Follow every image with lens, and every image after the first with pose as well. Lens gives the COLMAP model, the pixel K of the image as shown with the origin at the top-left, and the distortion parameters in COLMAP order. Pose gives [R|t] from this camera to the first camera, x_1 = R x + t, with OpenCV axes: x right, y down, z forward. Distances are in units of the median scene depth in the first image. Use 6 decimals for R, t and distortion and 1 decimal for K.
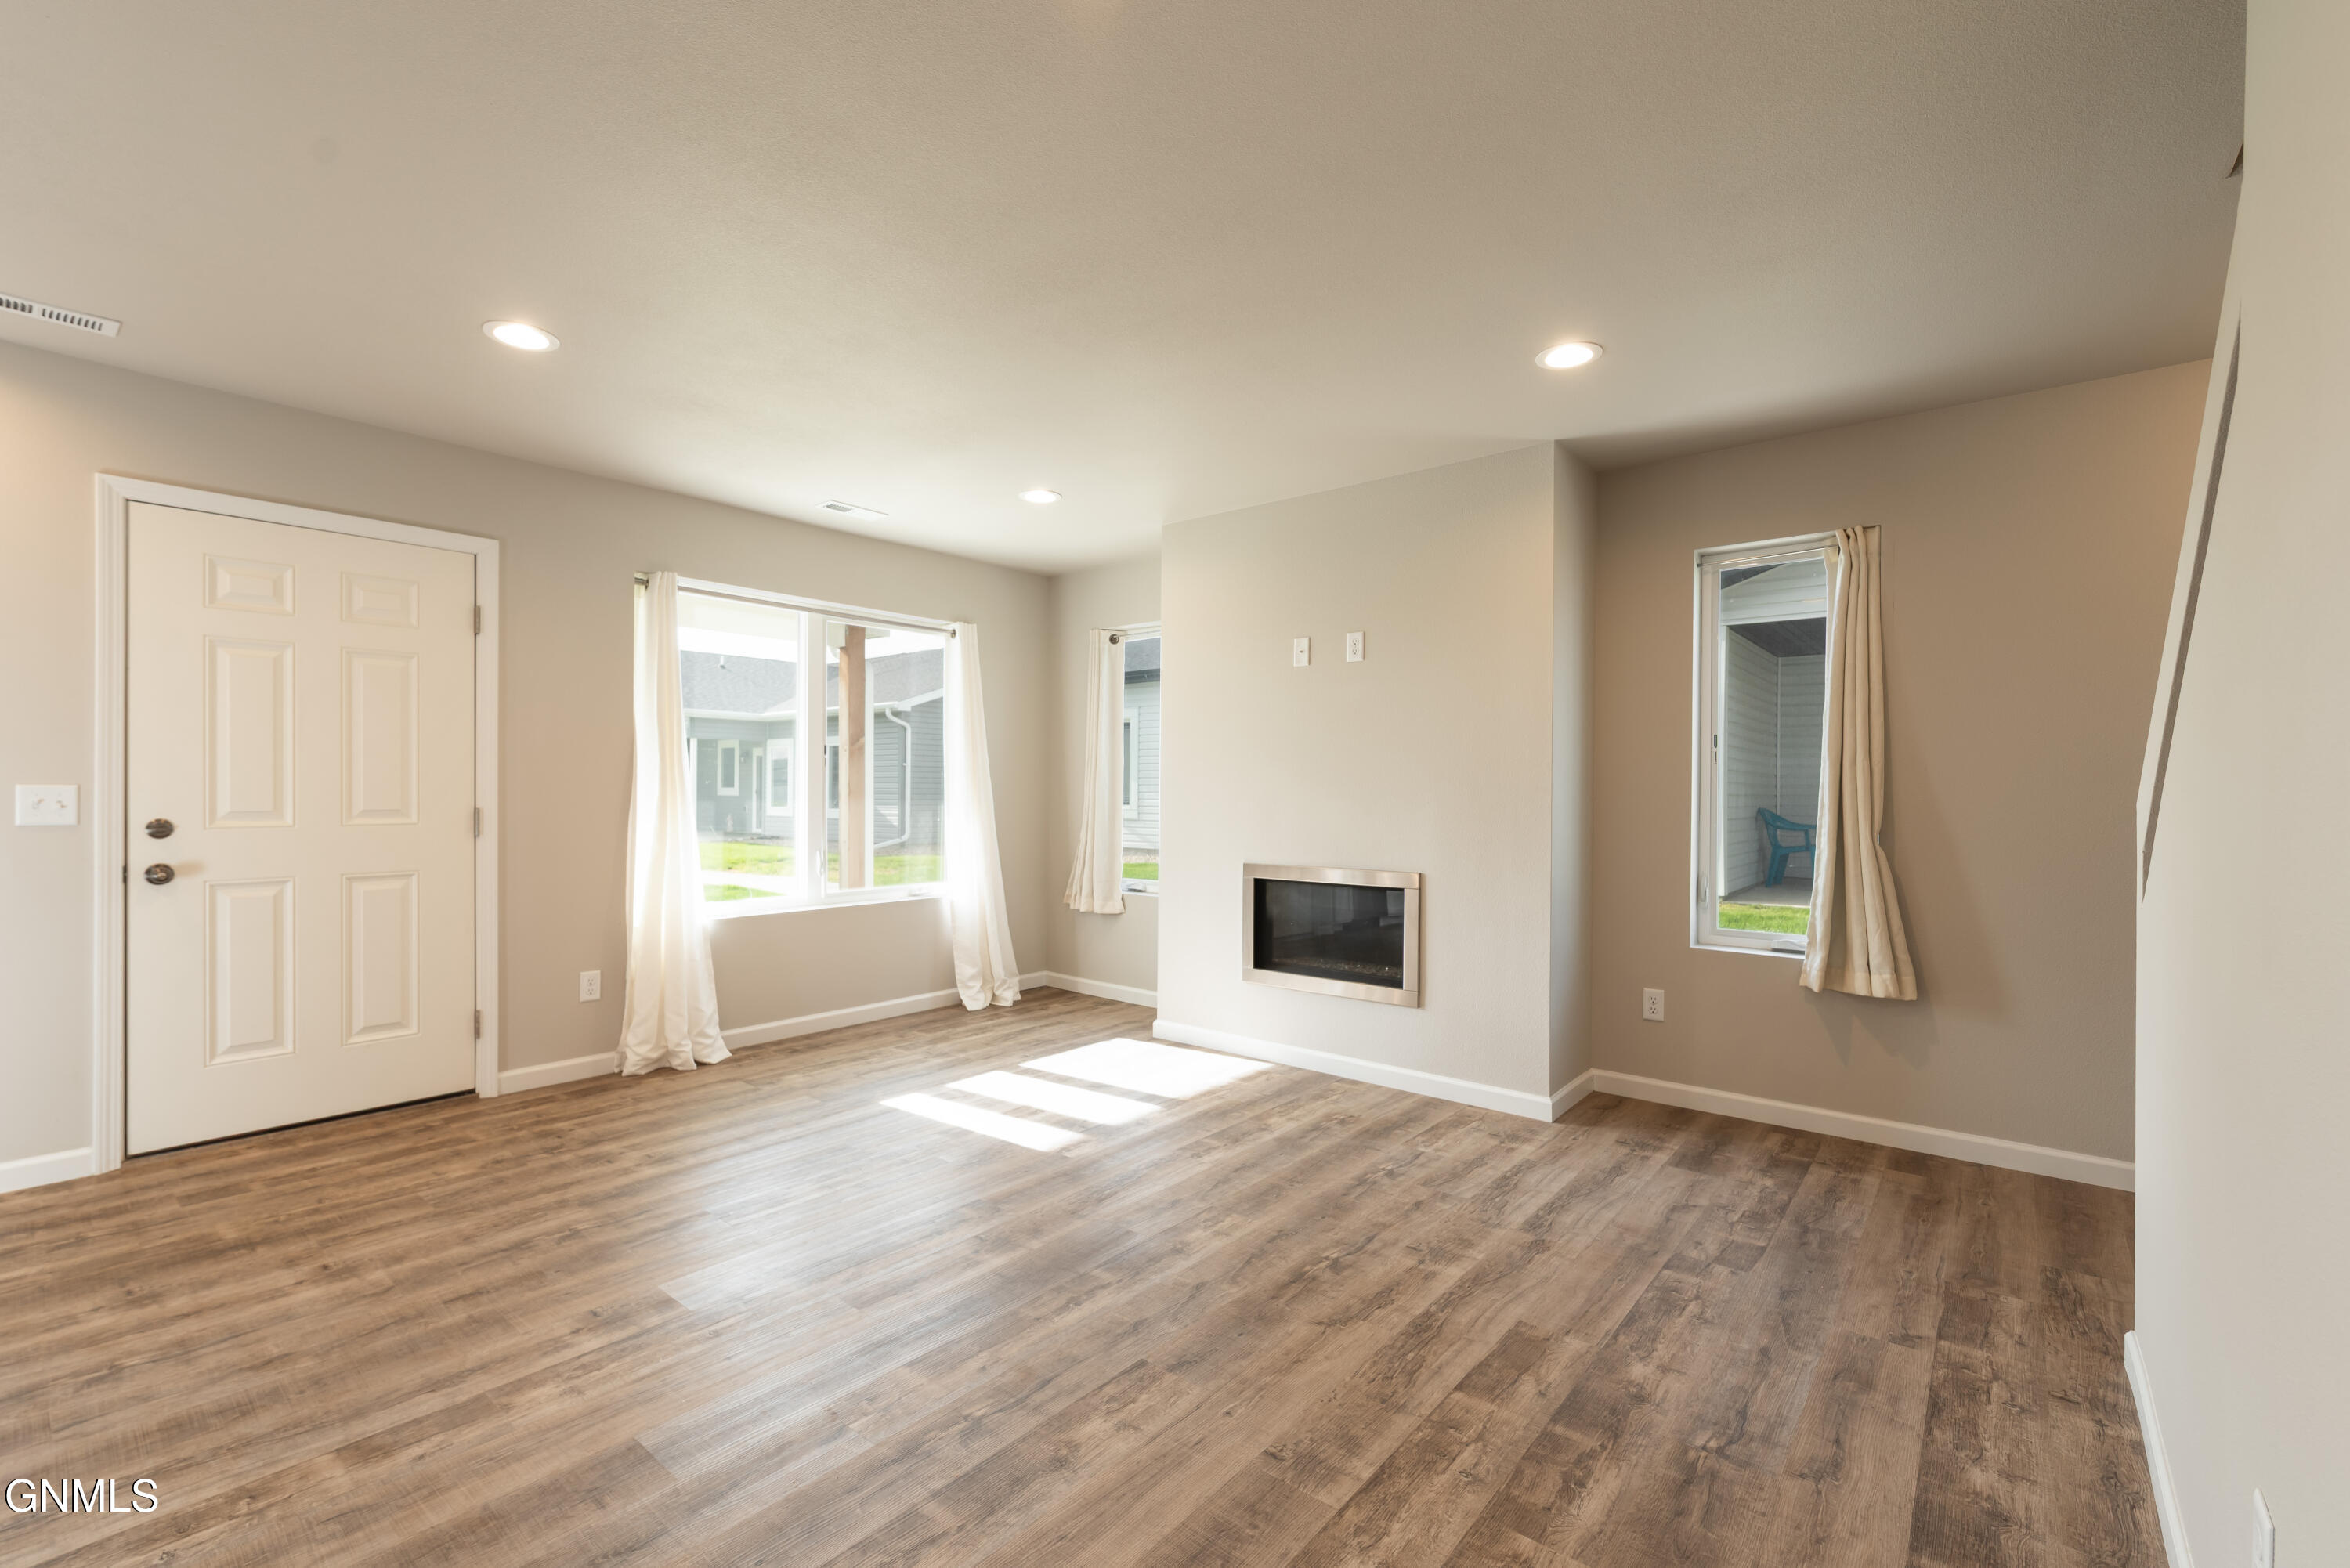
lens RADIAL K [[997.7, 0, 1174.5], [0, 997.7, 790.2], [0, 0, 1]] dist [-0.002616, 0.000994]
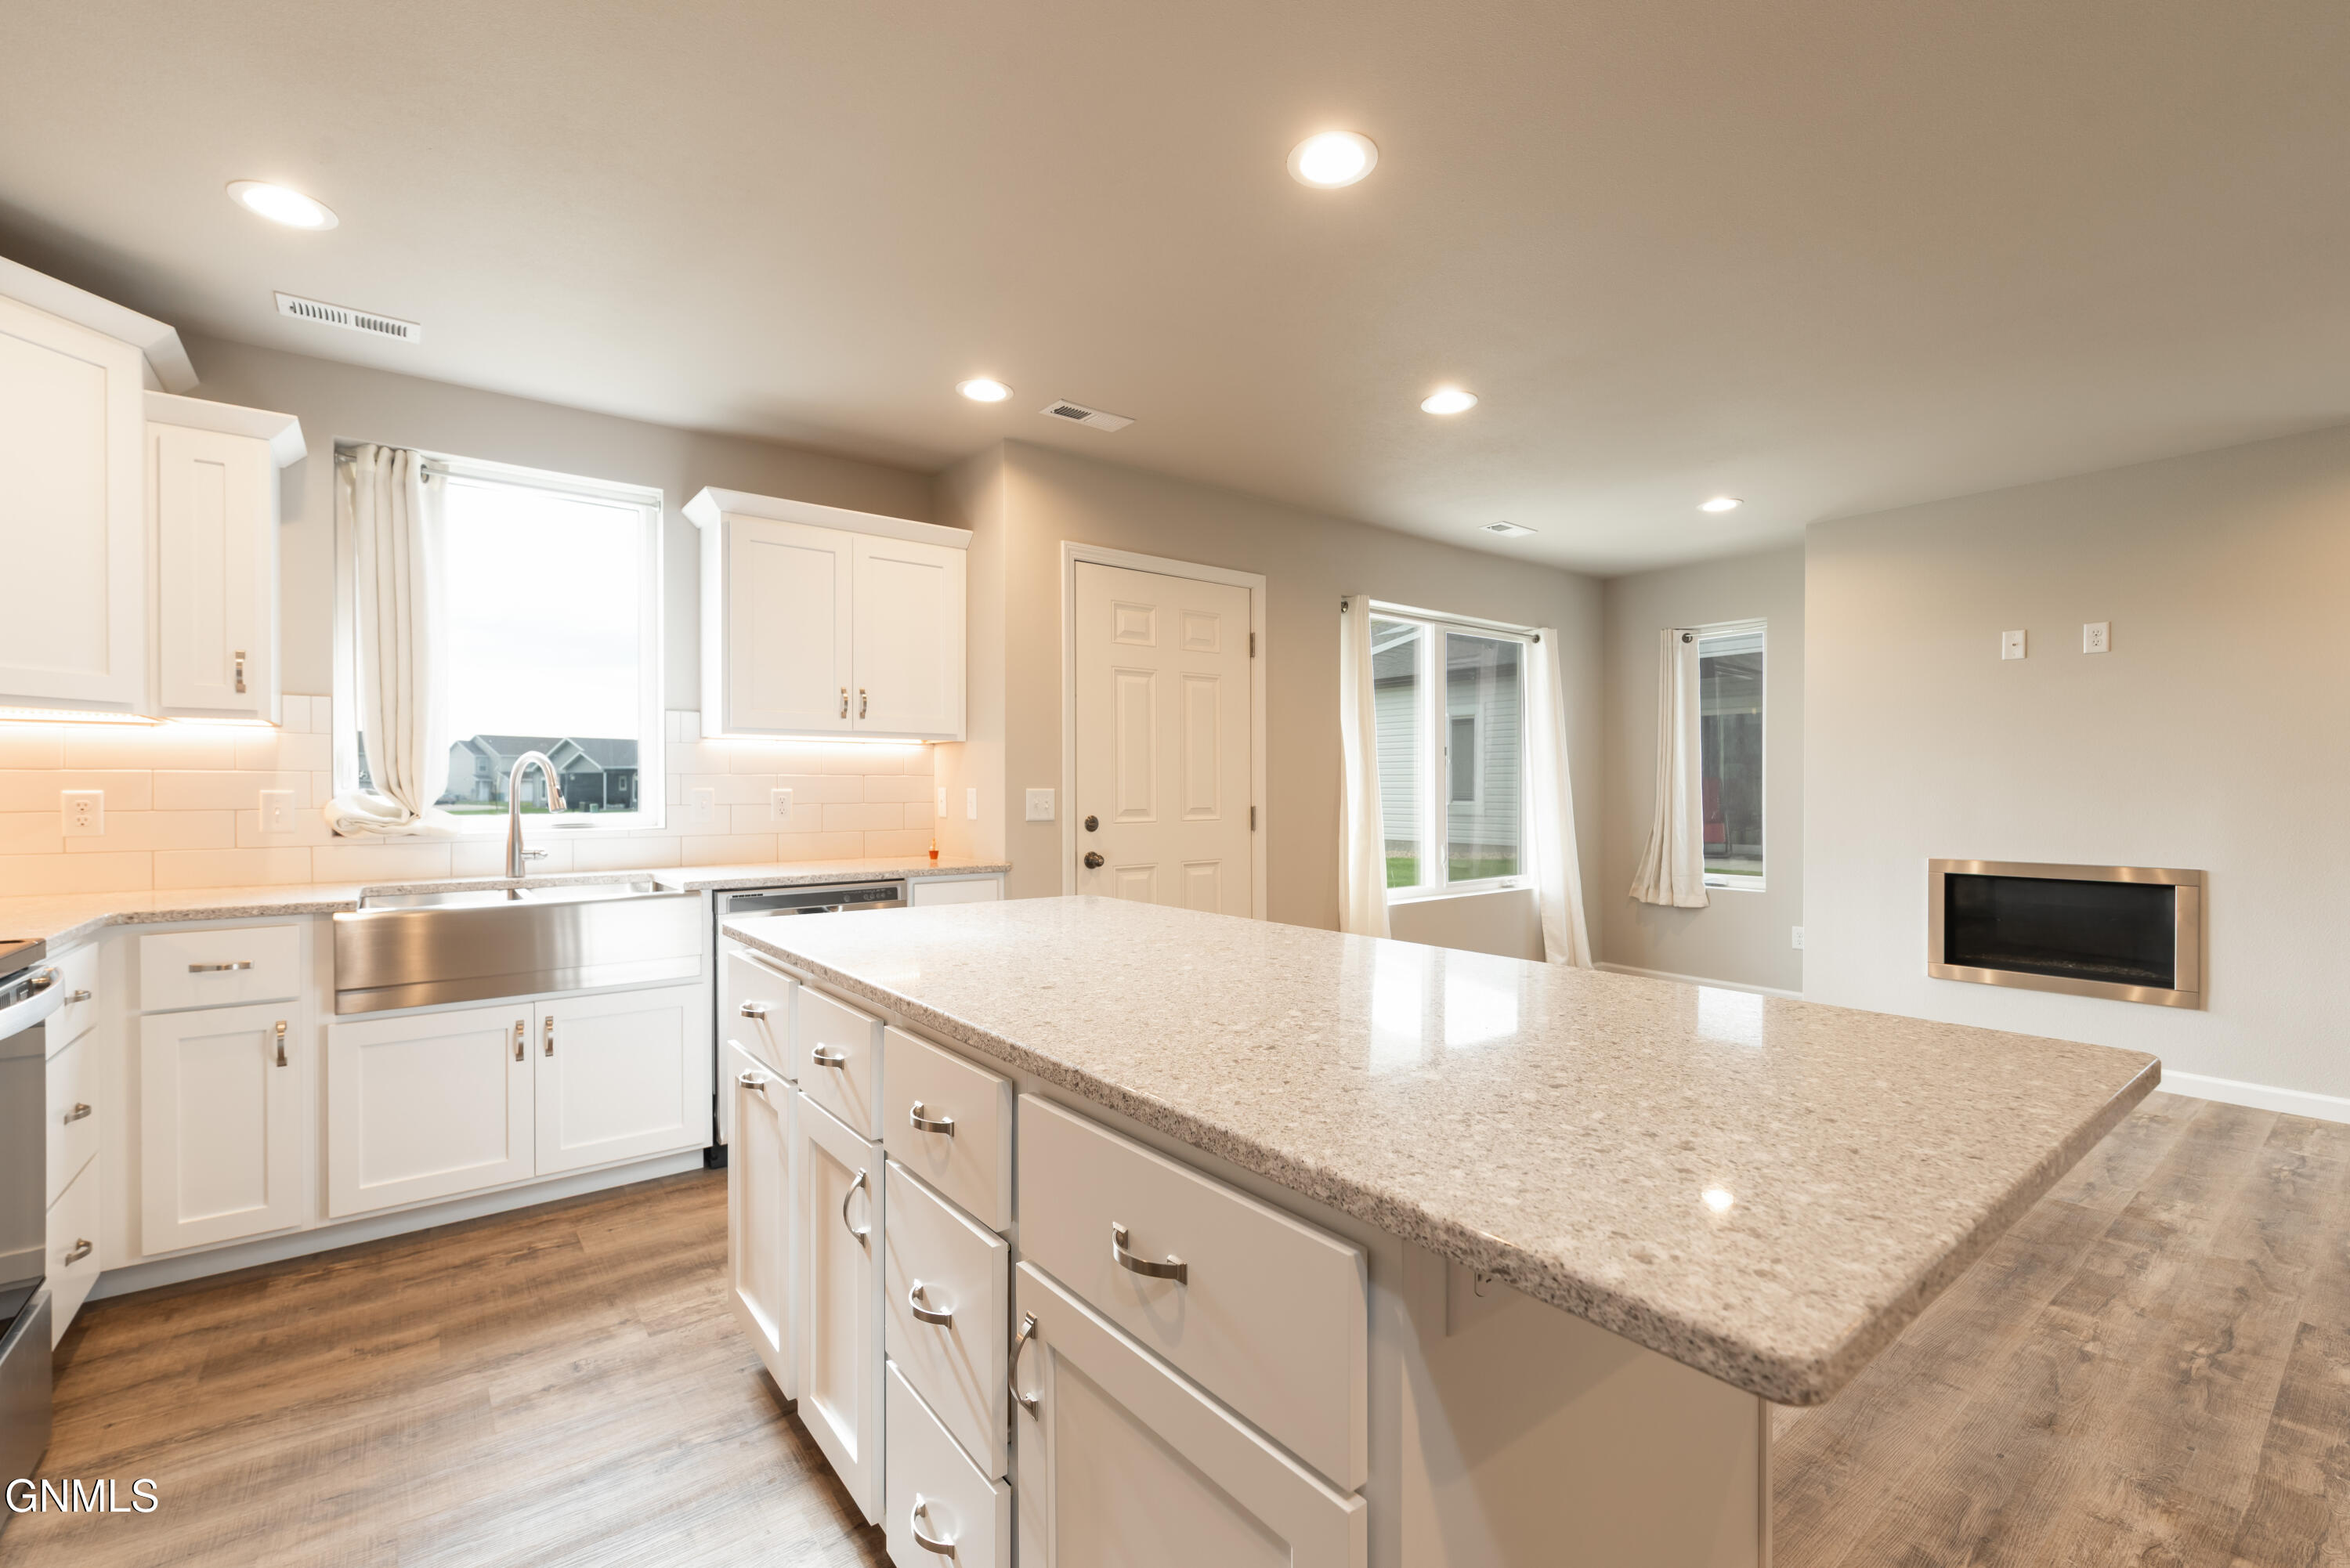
lens RADIAL K [[997.7, 0, 1179.7], [0, 997.7, 795.0], [0, 0, 1]] dist [-0.002616, 0.000994]
pose [[0.976914, -0.006057, -0.213548, -0.535241], [0.008195, 0.999925, 0.009127, -0.006826], [0.213476, -0.010667, 0.976890, -0.159534]]
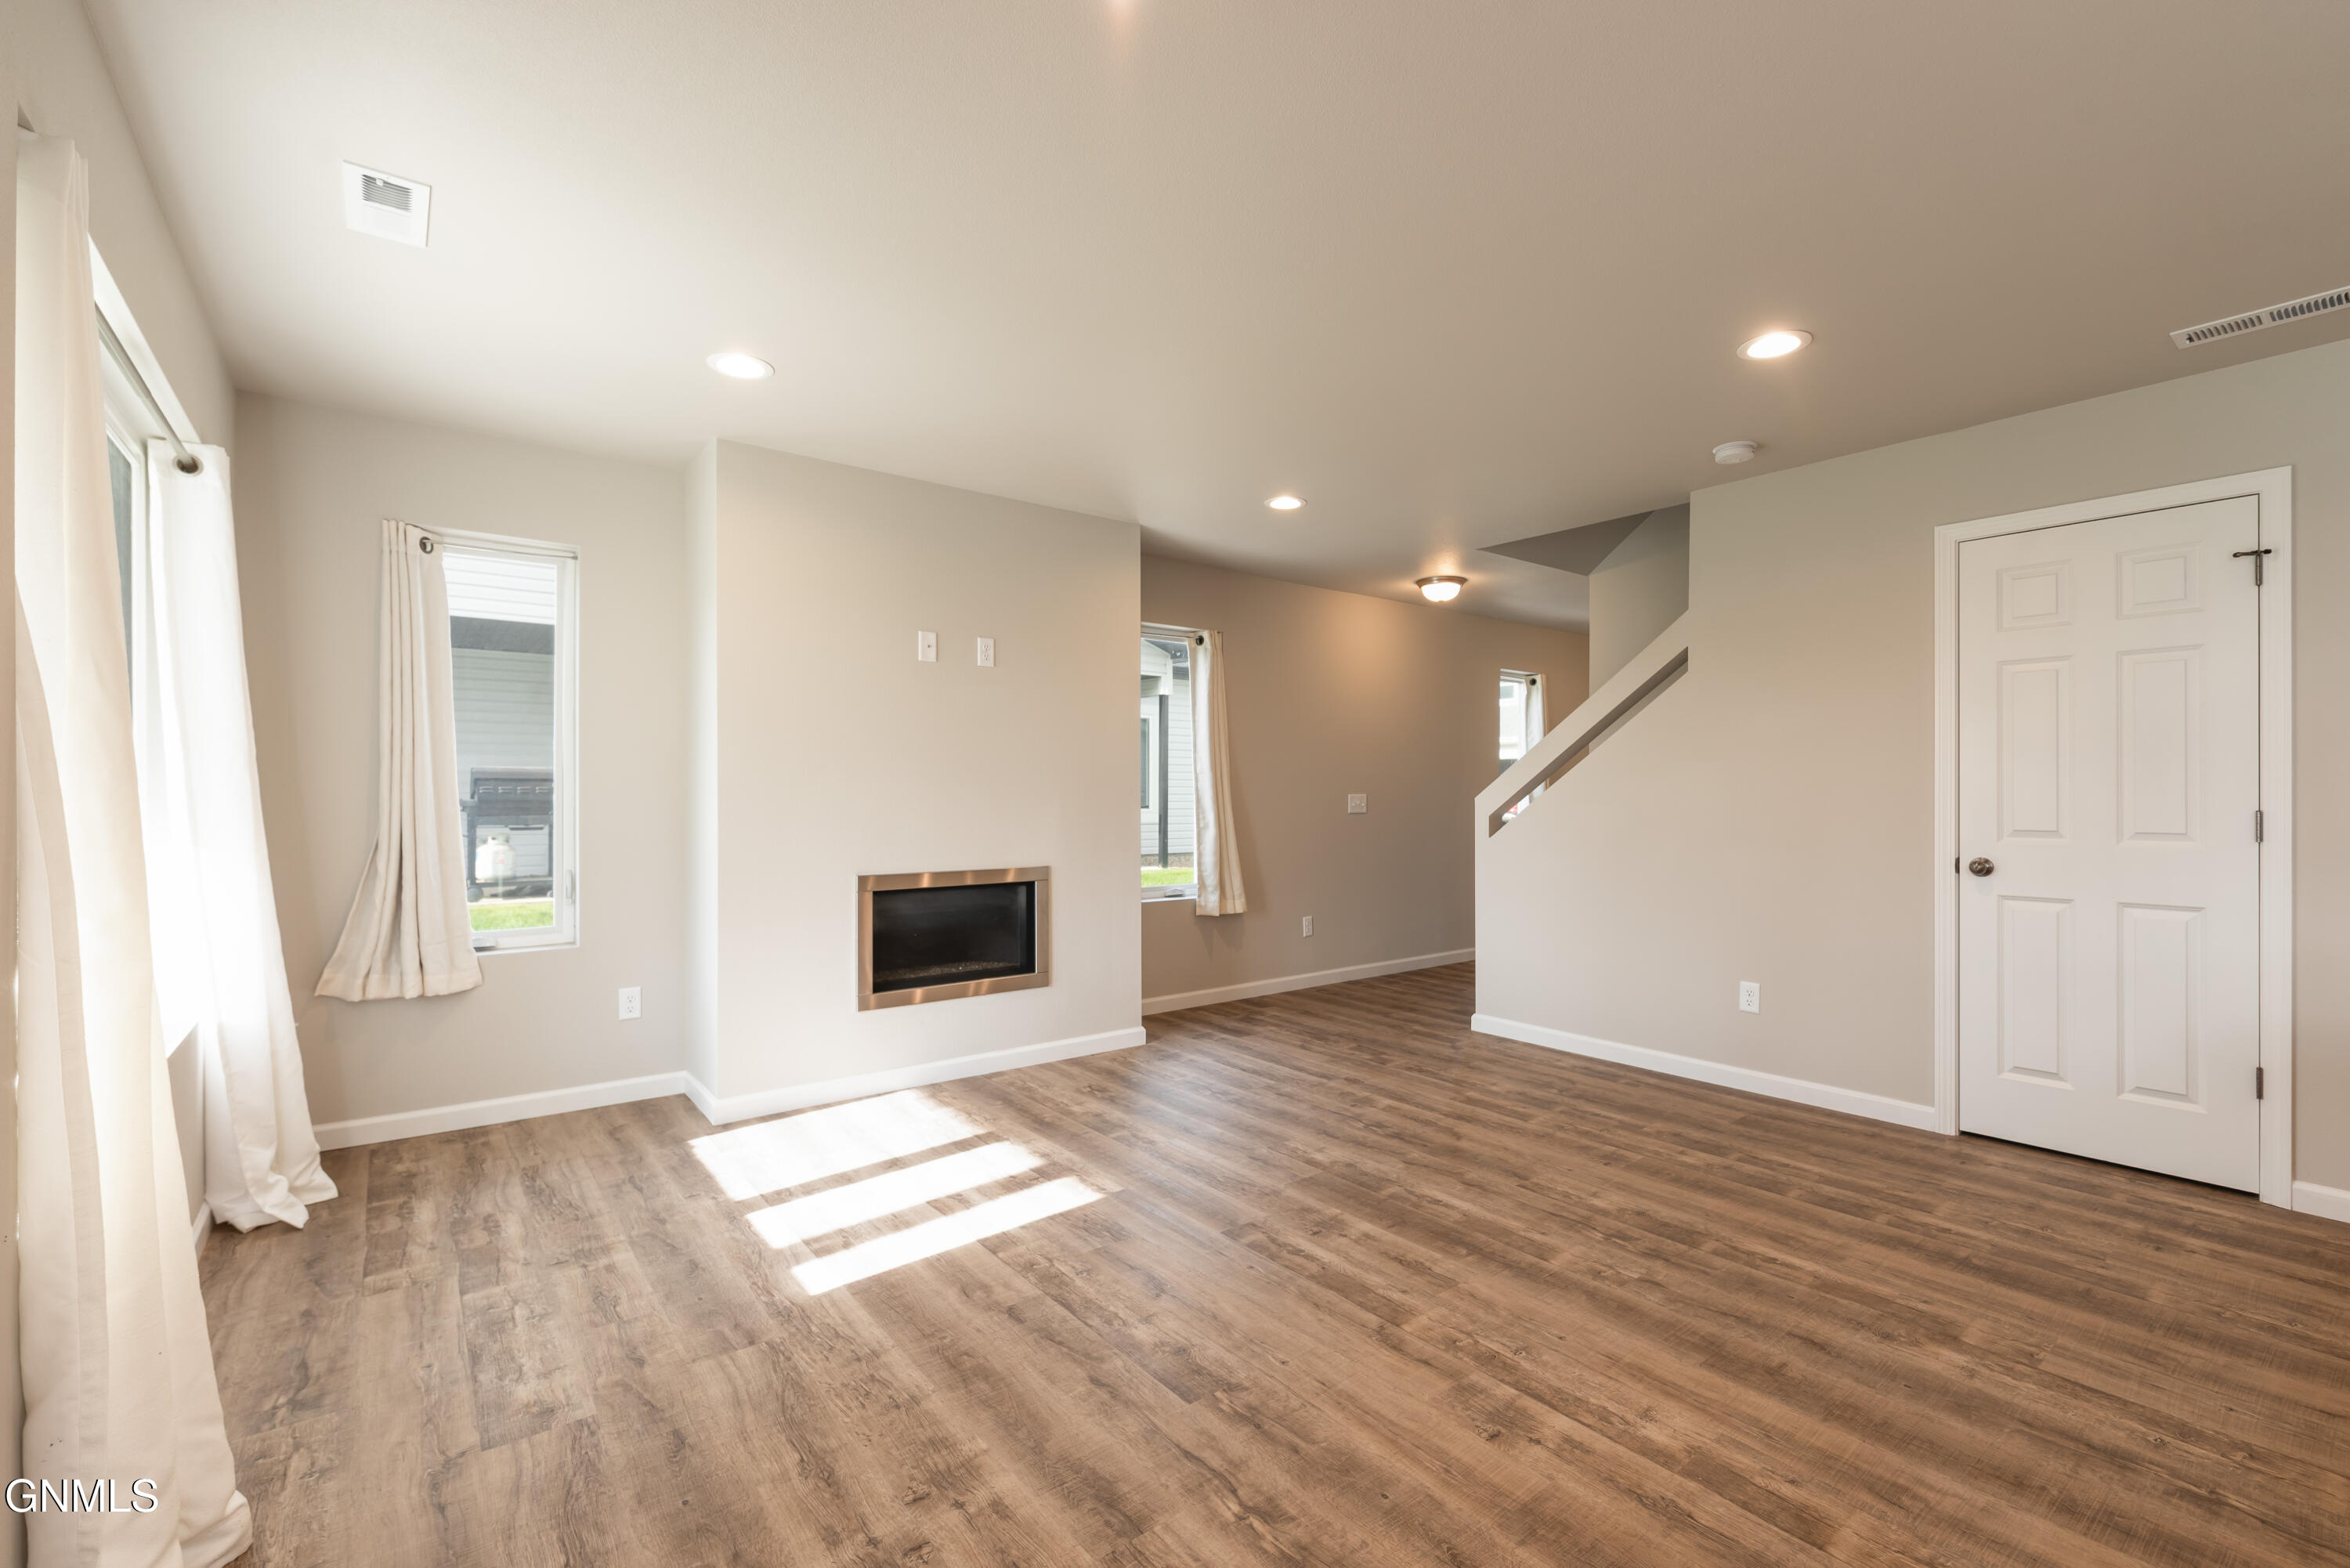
lens RADIAL K [[997.7, 0, 1181.2], [0, 997.7, 794.5], [0, 0, 1]] dist [-0.002616, 0.000994]
pose [[0.214203, -0.005199, 0.976775, -0.853479], [-0.000700, 0.999985, 0.005476, -0.003635], [-0.976789, -0.001857, 0.214196, 0.640821]]
